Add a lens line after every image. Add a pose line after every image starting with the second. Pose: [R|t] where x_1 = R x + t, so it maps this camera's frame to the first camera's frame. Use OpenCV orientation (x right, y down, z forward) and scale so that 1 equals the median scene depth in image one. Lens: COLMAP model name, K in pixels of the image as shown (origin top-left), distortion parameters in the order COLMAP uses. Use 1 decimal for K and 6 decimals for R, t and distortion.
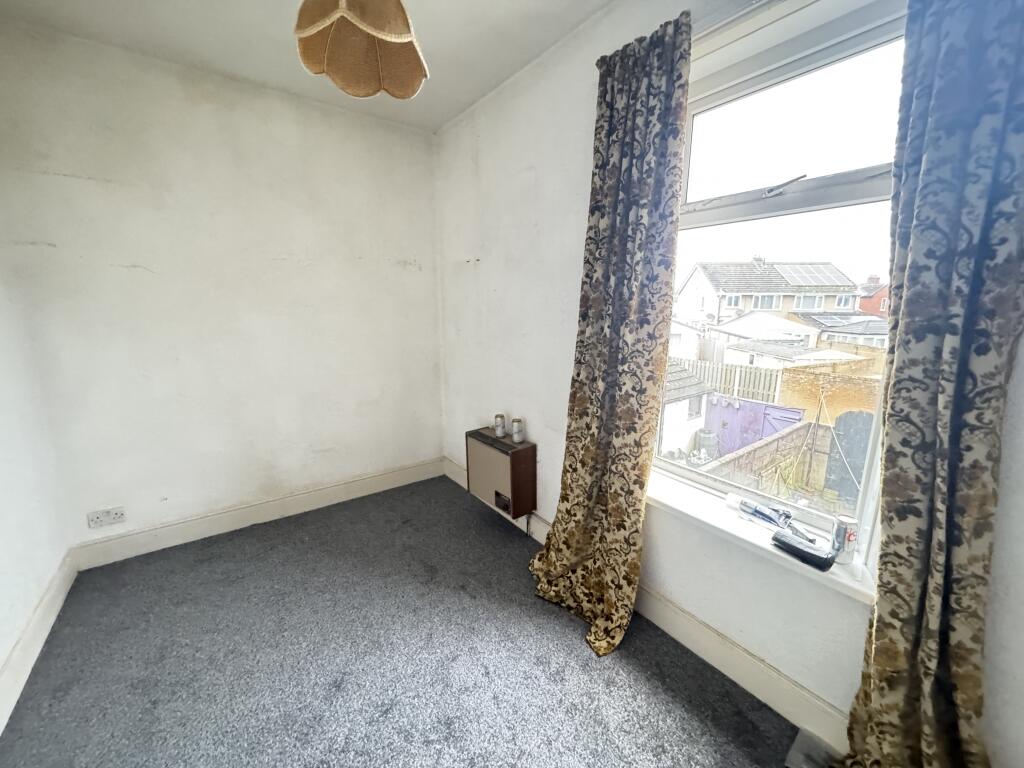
lens RADIAL K [[407.3, 0, 512.9], [0, 407.3, 384.2], [0, 0, 1]] dist [-0.000876, -0.000019]
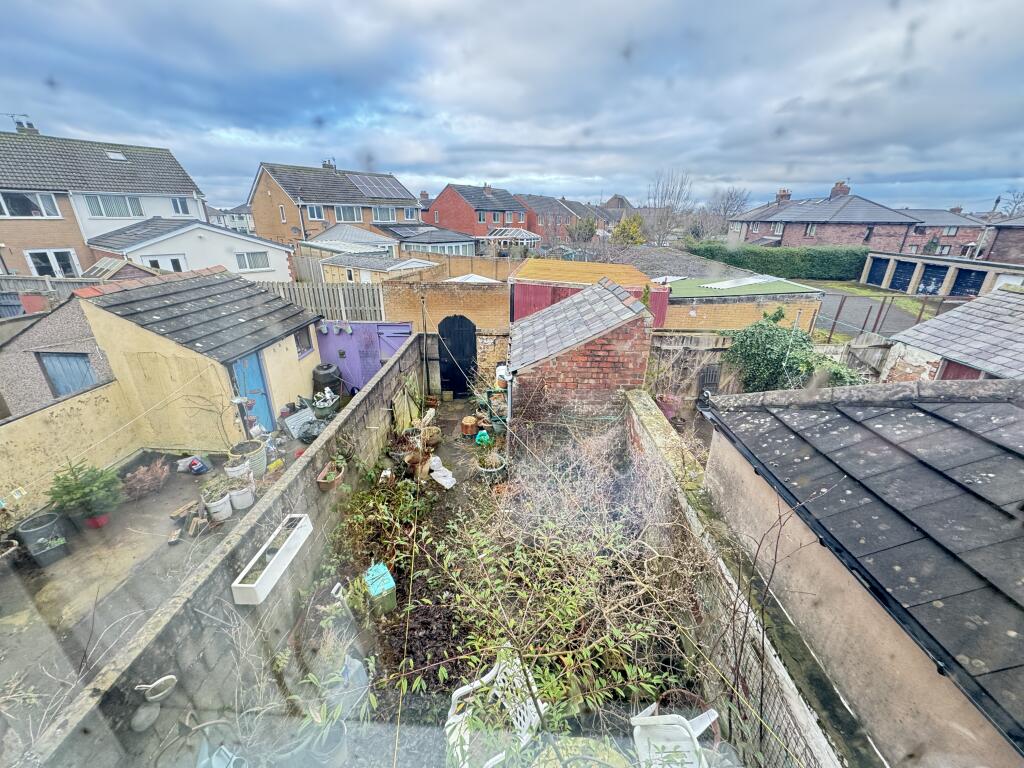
lens RADIAL K [[407.3, 0, 513.6], [0, 407.3, 382.8], [0, 0, 1]] dist [-0.000876, -0.000019]
pose [[0.614659, -0.293710, 0.732071, 0.075925], [0.148446, 0.954580, 0.258343, -0.014570], [-0.774699, -0.050120, 0.630341, 0.137721]]
